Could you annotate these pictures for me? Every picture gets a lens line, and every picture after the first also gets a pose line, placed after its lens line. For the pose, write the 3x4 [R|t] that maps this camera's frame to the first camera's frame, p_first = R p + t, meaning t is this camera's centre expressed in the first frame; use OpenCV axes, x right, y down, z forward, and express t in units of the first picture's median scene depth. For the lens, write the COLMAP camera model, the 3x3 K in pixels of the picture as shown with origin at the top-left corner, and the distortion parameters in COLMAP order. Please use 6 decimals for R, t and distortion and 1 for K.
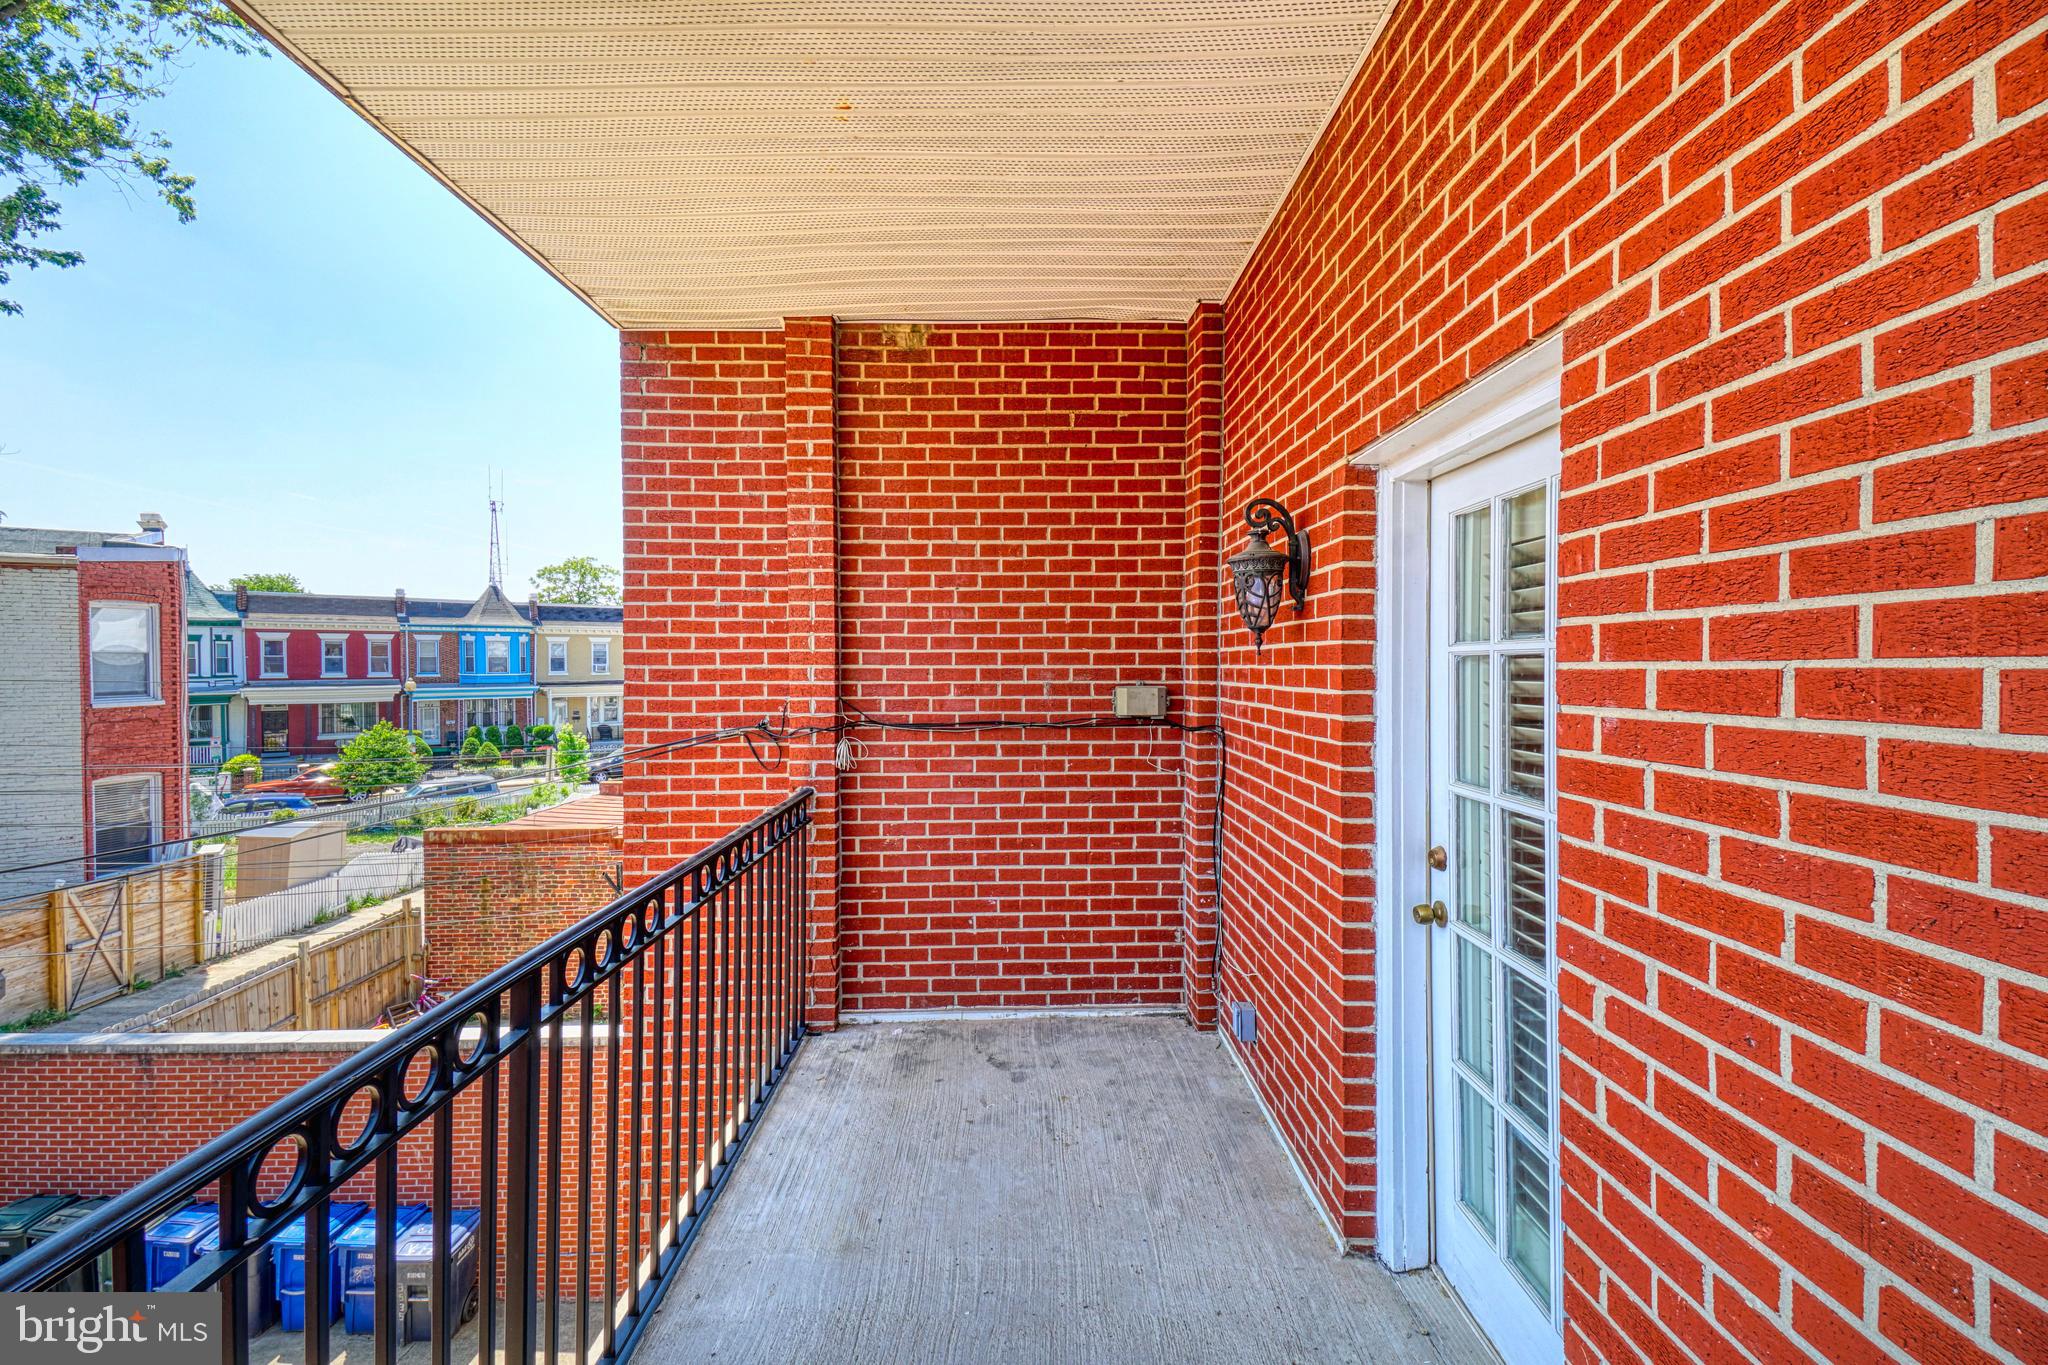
lens RADIAL K [[882.5, 0, 1028.6], [0, 882.5, 679.1], [0, 0, 1]] dist [0.062696, -0.025535]
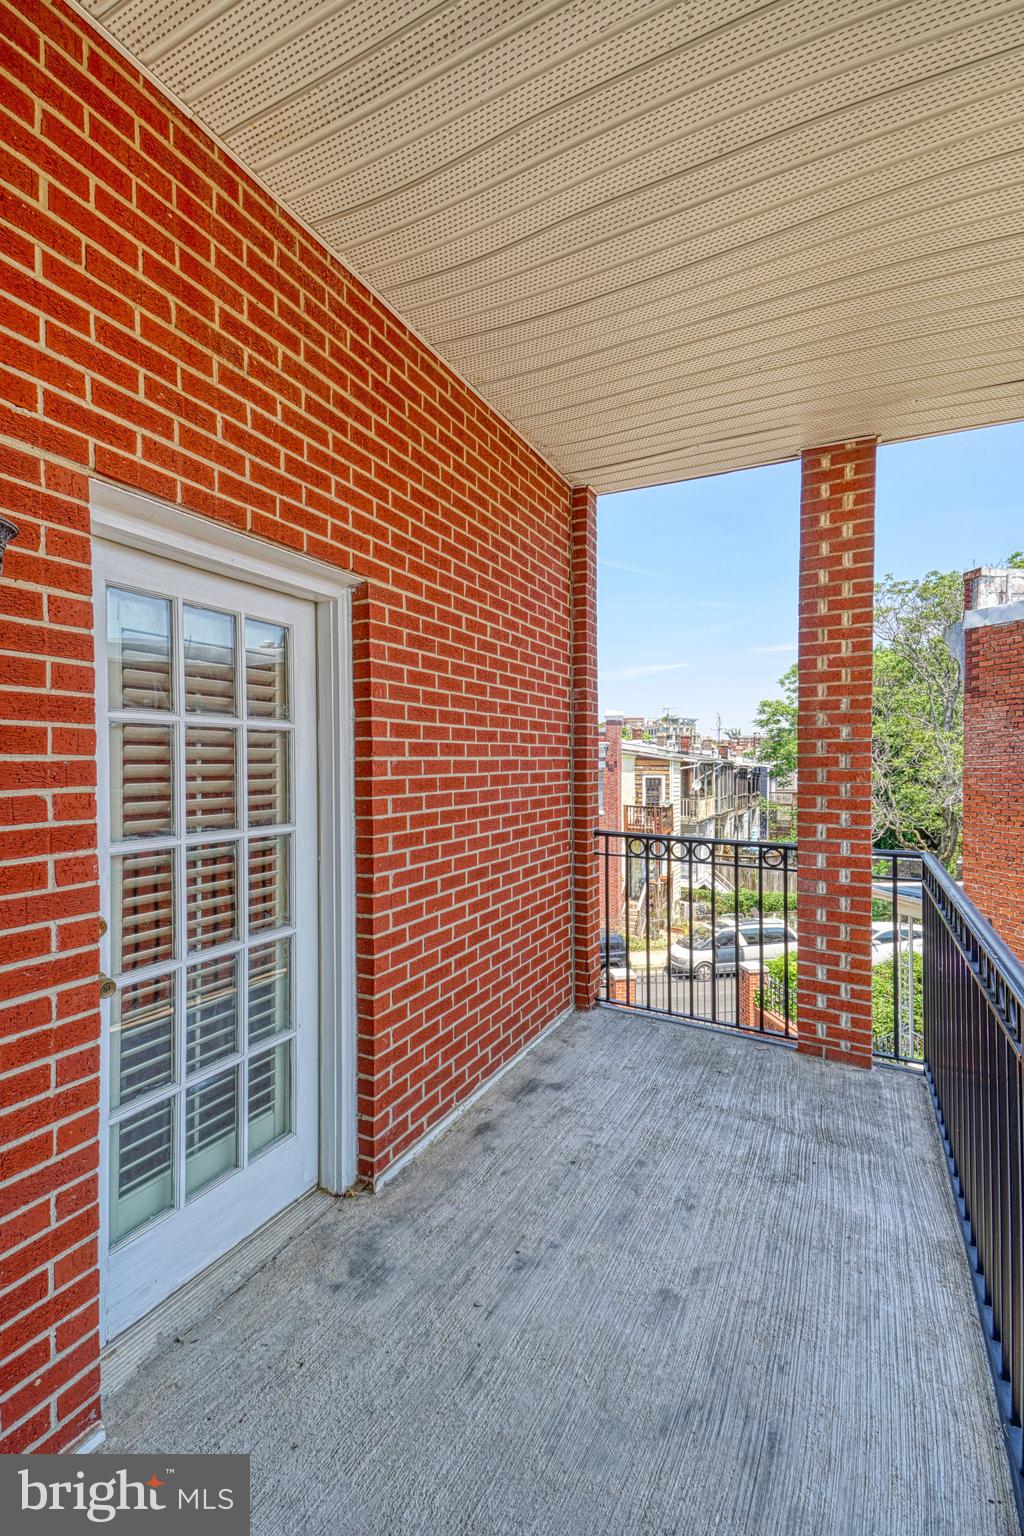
lens RADIAL K [[661.8, 0, 514.0], [0, 661.8, 774.4], [0, 0, 1]] dist [0.062696, -0.025535]
pose [[-0.883280, -0.001291, 0.468845, -0.165038], [0.013960, 0.999480, 0.029053, 0.010846], [-0.468639, 0.032207, -0.882803, 0.817785]]
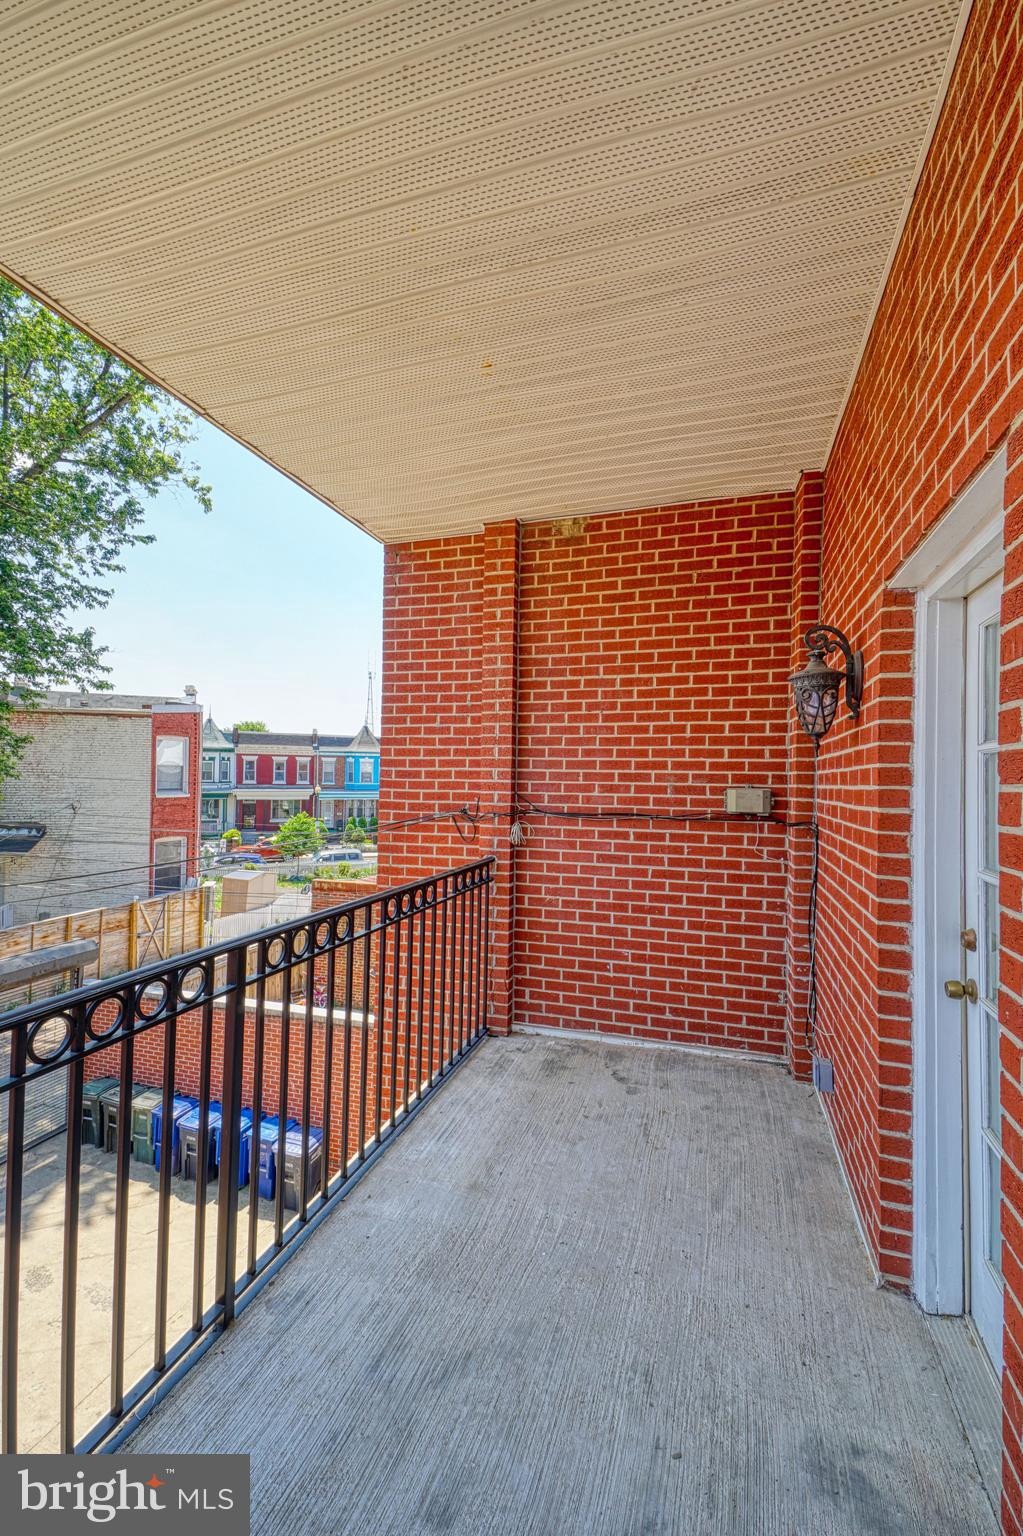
lens RADIAL K [[661.8, 0, 513.5], [0, 661.8, 774.4], [0, 0, 1]] dist [0.062696, -0.025535]
pose [[0.949900, 0.014404, -0.312223, 0.105190], [-0.022977, 0.999453, -0.023796, 0.017730], [0.311709, 0.029777, 0.949711, 0.018391]]
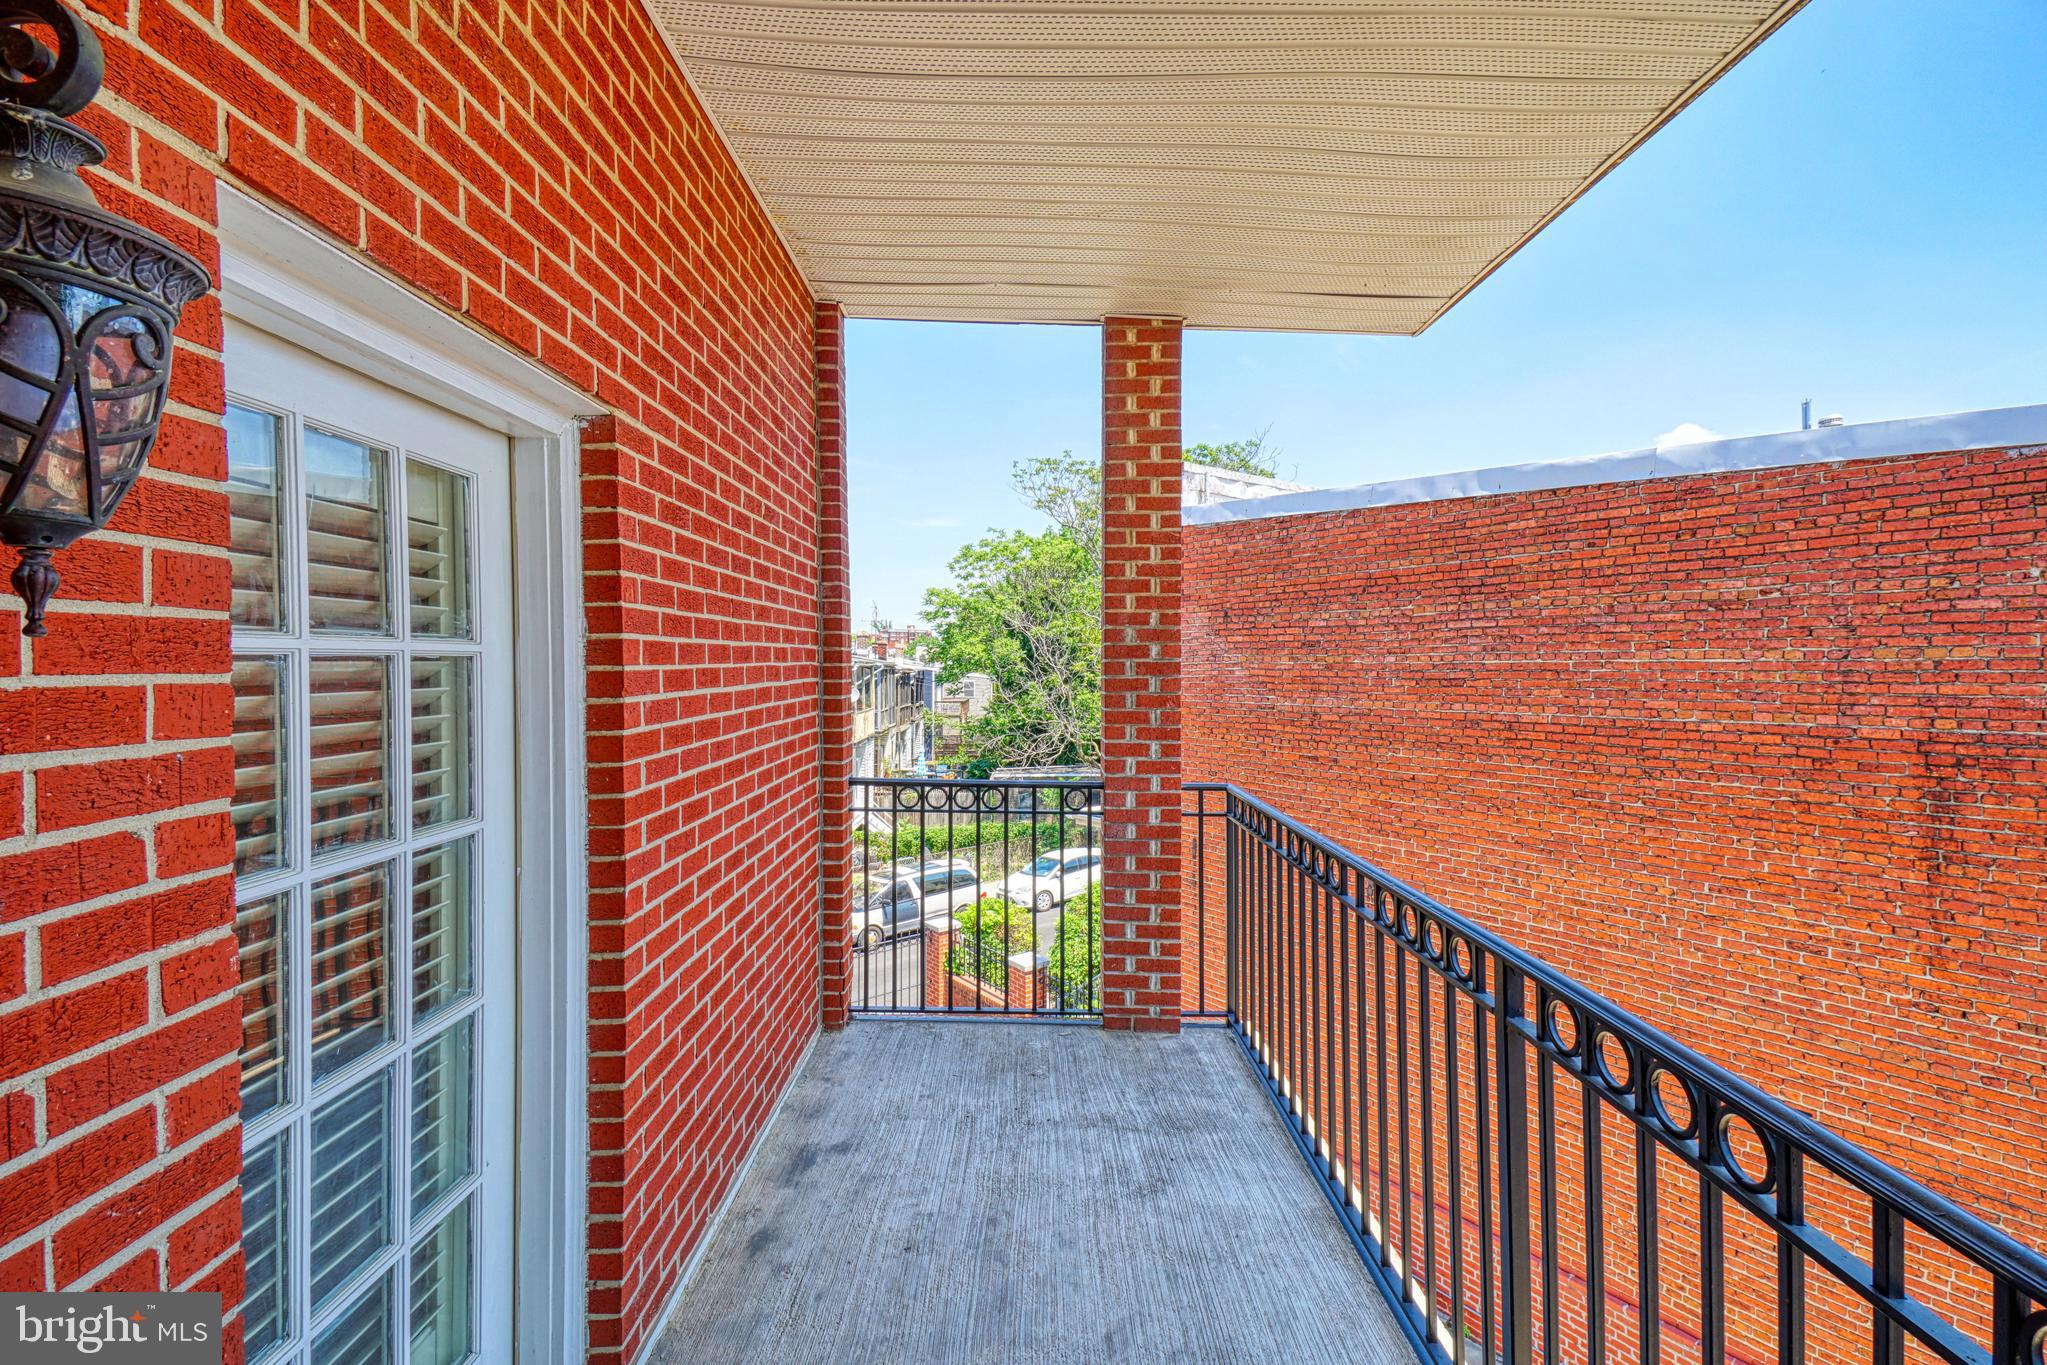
lens RADIAL K [[882.0, 0, 1028.1], [0, 882.0, 679.1], [0, 0, 1]] dist [0.062696, -0.025535]
pose [[-0.999963, 0.005604, 0.006573, -0.007362], [0.005829, 0.999381, 0.034683, -0.014843], [-0.006374, 0.034720, -0.999377, 0.844505]]
